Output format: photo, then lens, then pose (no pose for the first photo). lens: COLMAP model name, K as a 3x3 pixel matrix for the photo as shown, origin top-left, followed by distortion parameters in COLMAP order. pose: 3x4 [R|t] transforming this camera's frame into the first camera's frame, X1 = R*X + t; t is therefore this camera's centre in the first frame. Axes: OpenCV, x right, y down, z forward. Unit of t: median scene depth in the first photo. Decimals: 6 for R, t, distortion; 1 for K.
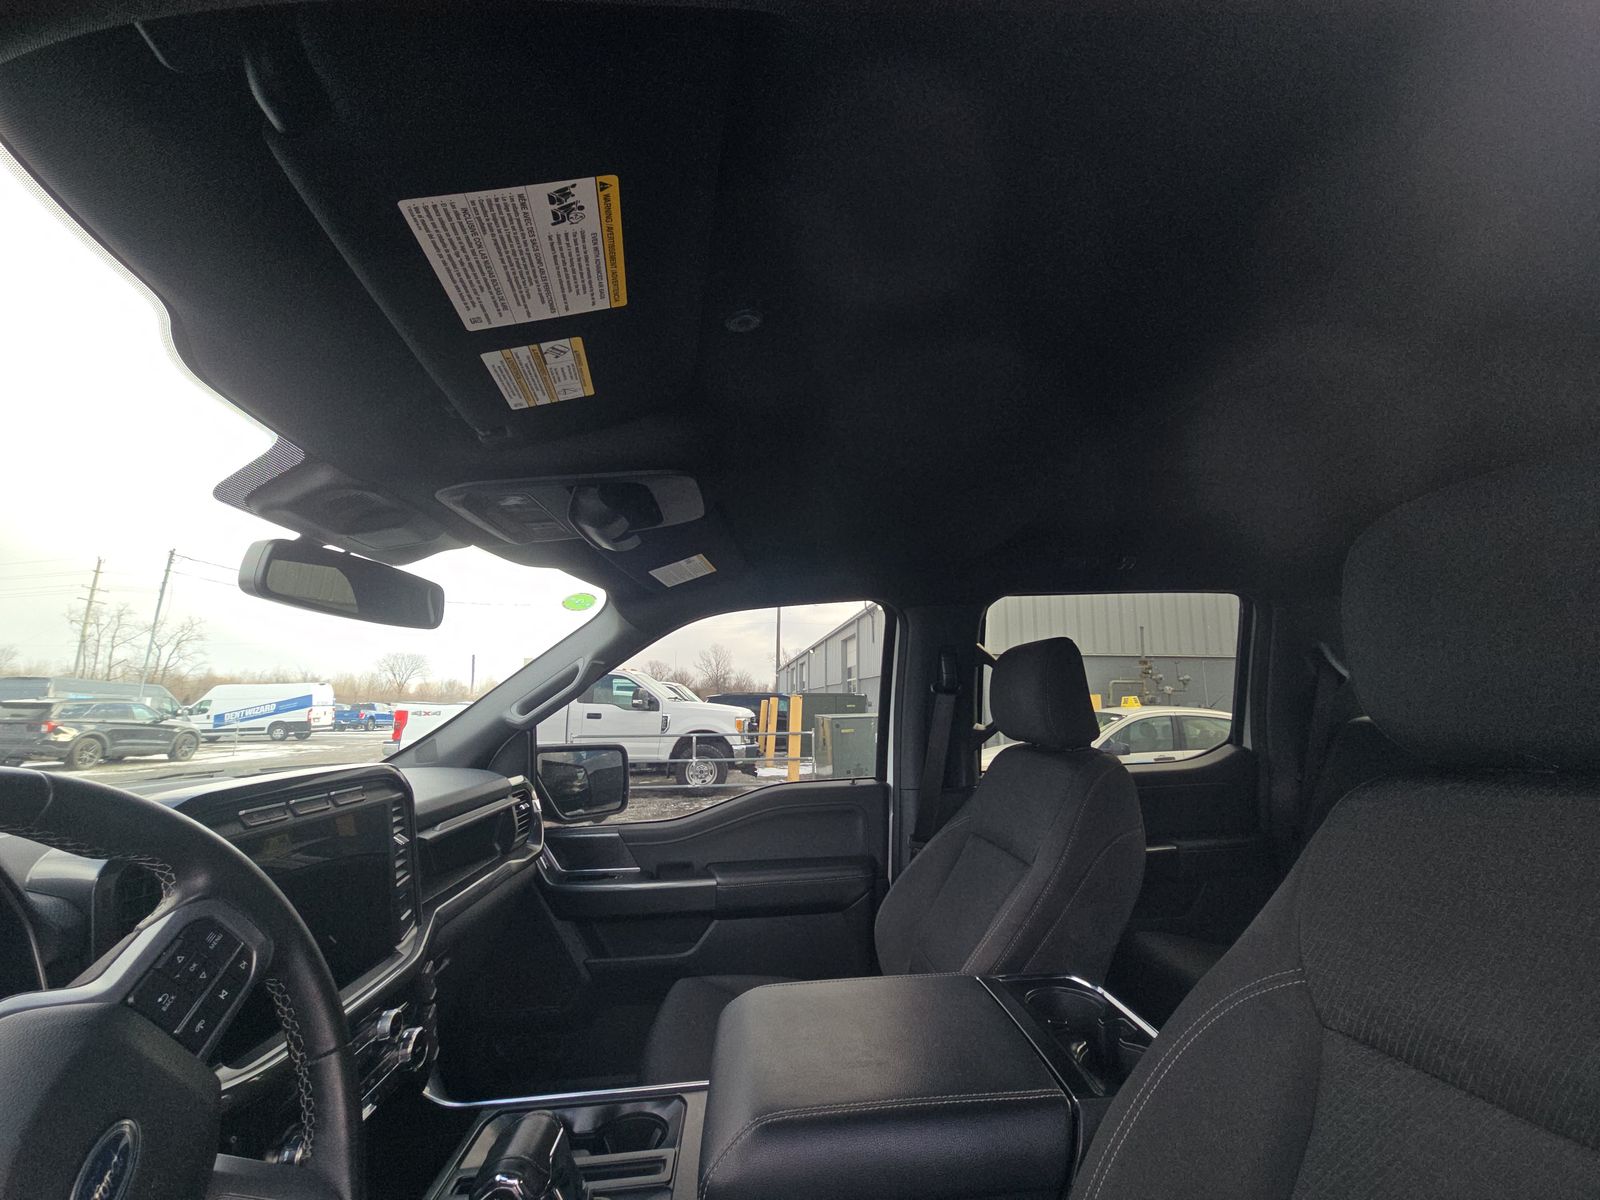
lens RADIAL K [[645.9, 0, 801.5], [0, 645.9, 594.5], [0, 0, 1]] dist [0.003445, -0.000067]
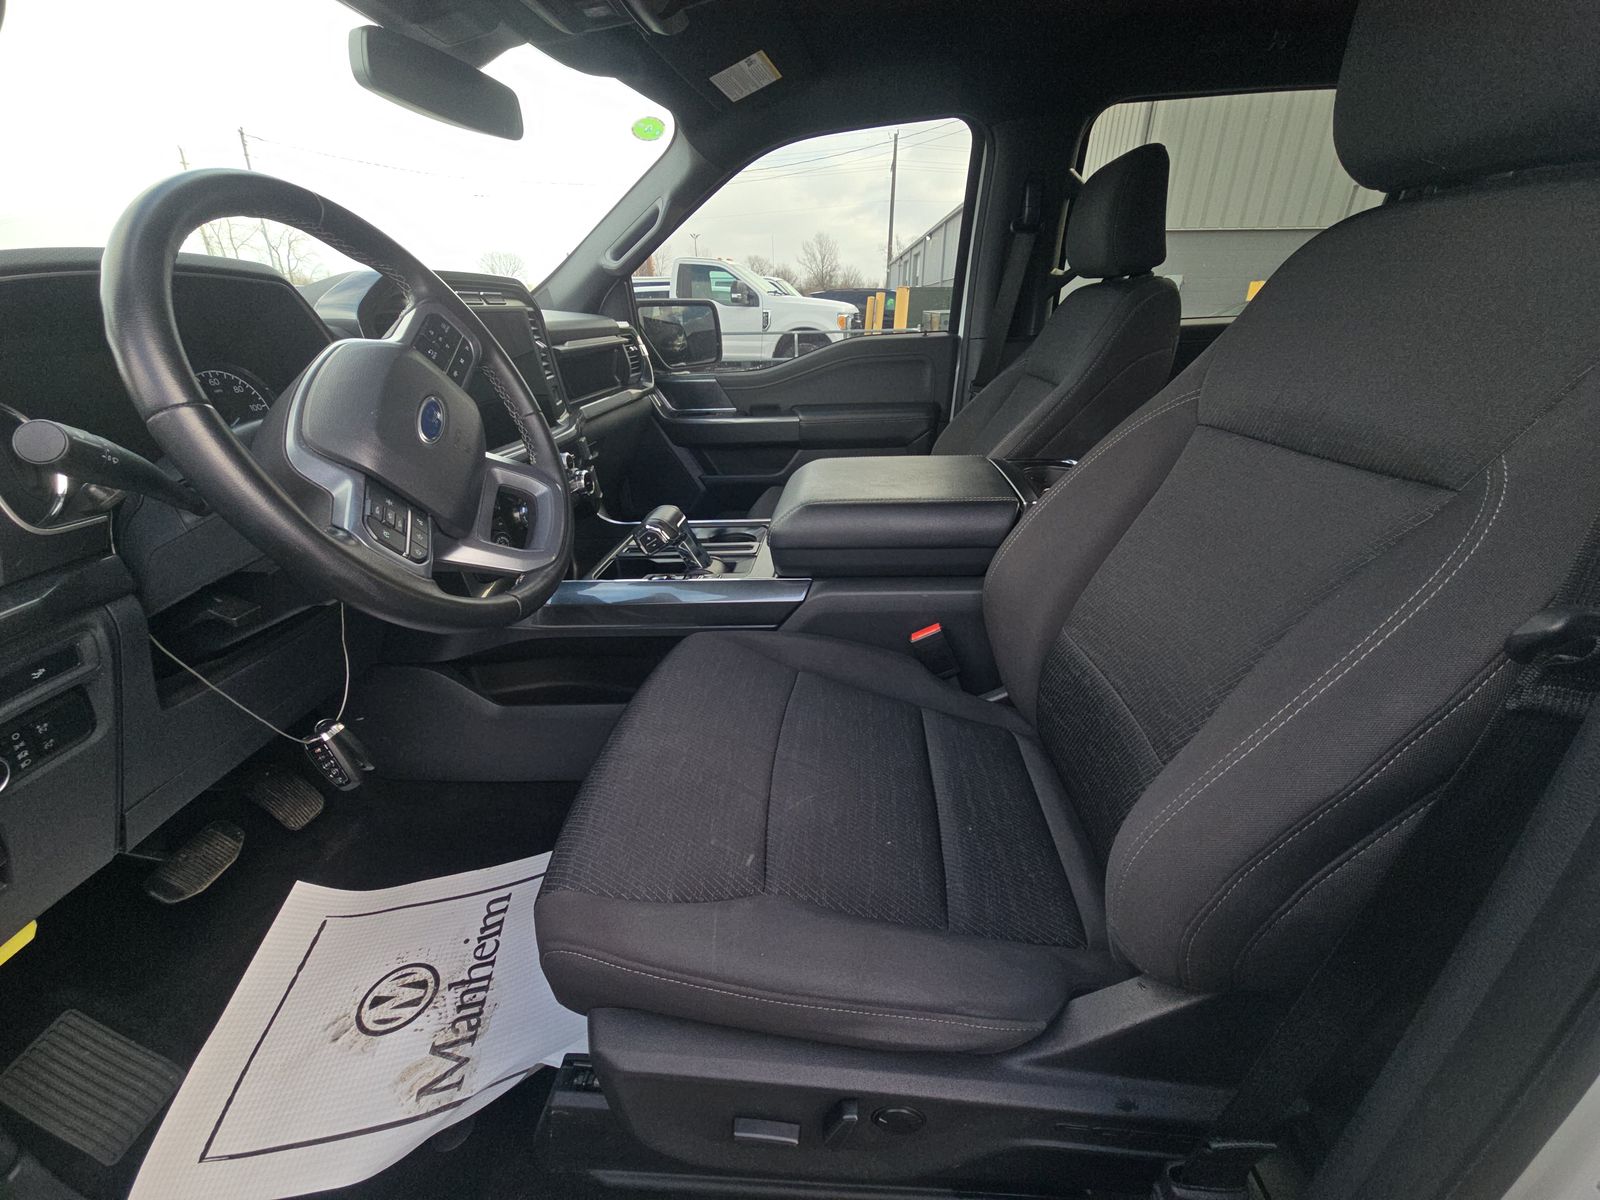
lens RADIAL K [[647.1, 0, 804.3], [0, 647.1, 600.8], [0, 0, 1]] dist [-0.000495, -0.000151]
pose [[0.987889, 0.058492, -0.143718, 0.064637], [0.031773, 0.830345, 0.556343, 0.059739], [0.151877, -0.554171, 0.818430, -0.146469]]
